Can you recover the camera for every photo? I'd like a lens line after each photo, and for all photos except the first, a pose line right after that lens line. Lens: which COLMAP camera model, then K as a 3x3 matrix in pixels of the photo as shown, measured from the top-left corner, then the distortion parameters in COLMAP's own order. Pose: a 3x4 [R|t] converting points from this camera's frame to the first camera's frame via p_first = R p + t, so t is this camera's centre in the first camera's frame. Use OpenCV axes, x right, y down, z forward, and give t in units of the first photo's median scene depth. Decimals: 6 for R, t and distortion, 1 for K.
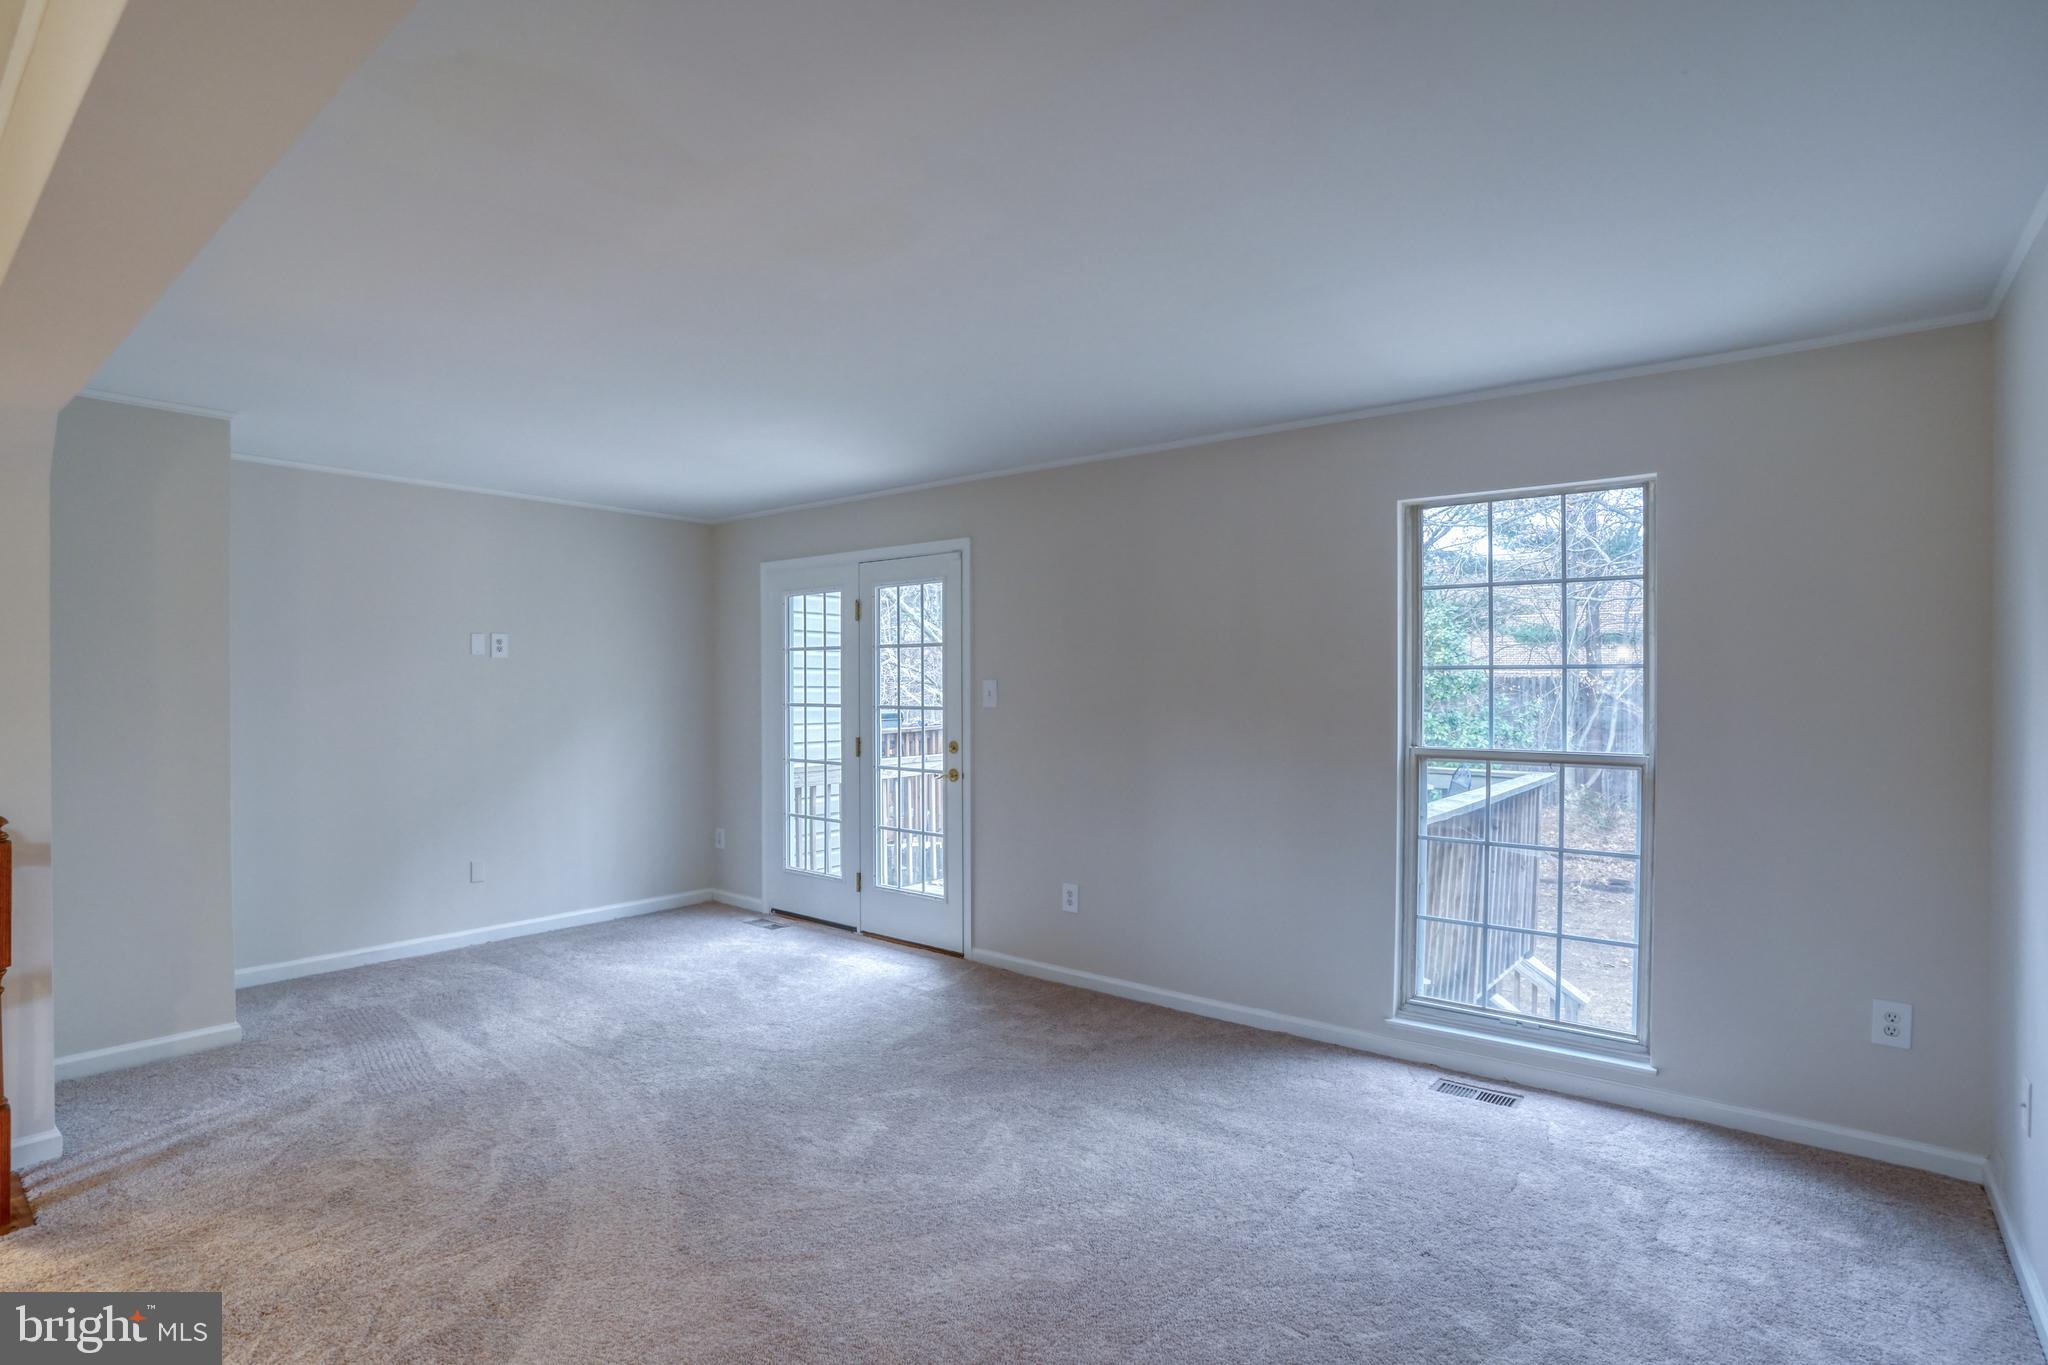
lens RADIAL K [[1019.9, 0, 1017.4], [0, 1019.9, 689.5], [0, 0, 1]] dist [-0.079182, 0.039211]
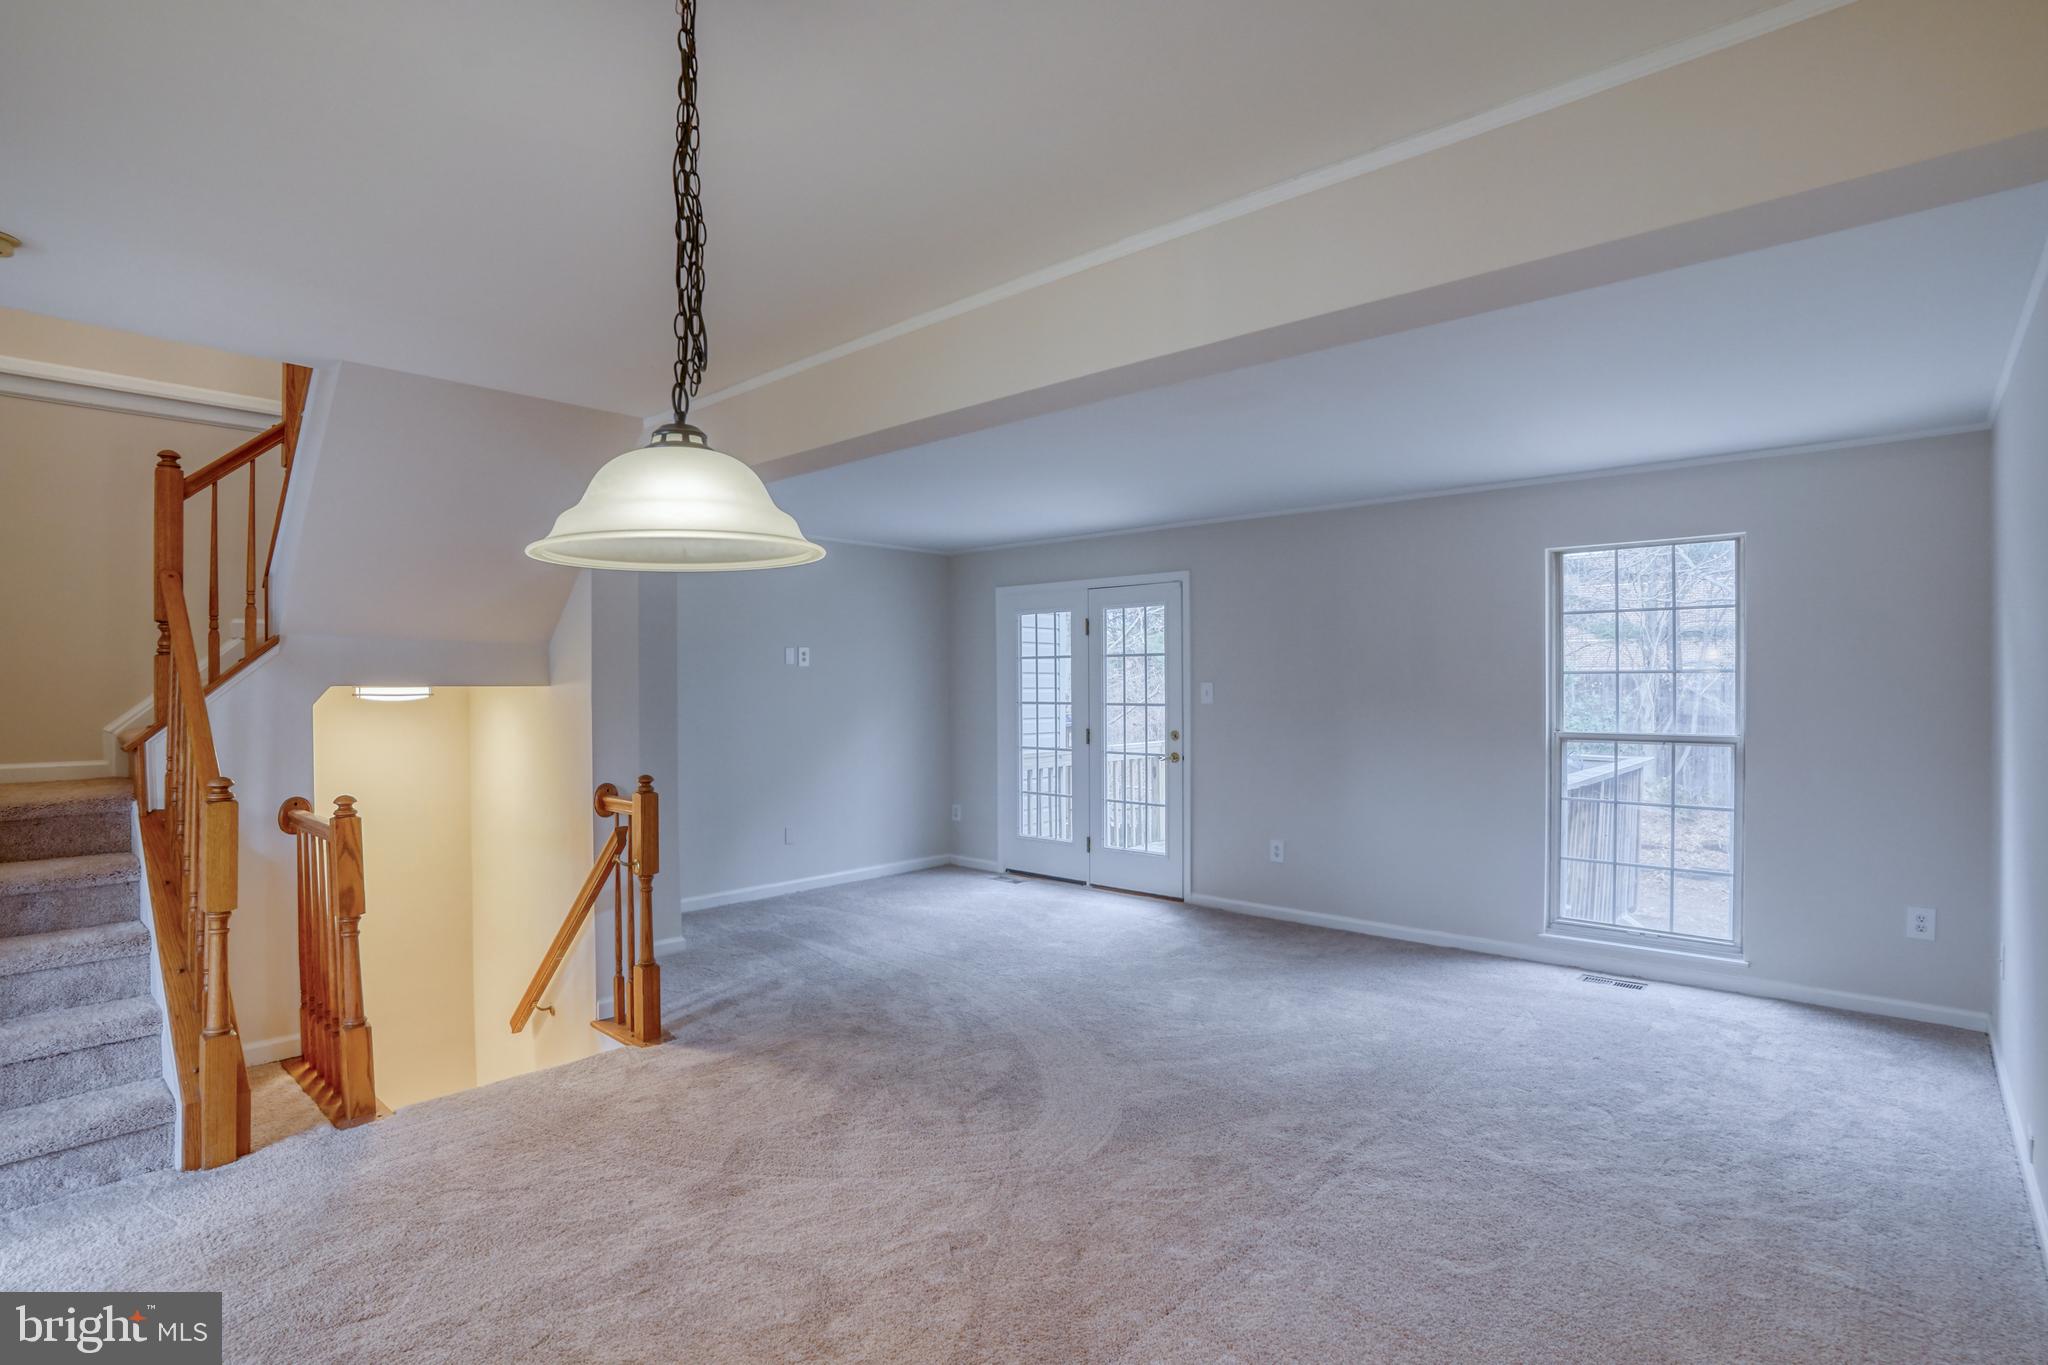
lens RADIAL K [[1019.9, 0, 1017.4], [0, 1019.9, 689.5], [0, 0, 1]] dist [-0.079182, 0.039211]
pose [[0.998370, -0.004939, -0.056854, -0.241274], [0.004972, 0.999988, 0.000436, -0.002514], [0.056852, -0.000718, 0.998382, -0.357083]]
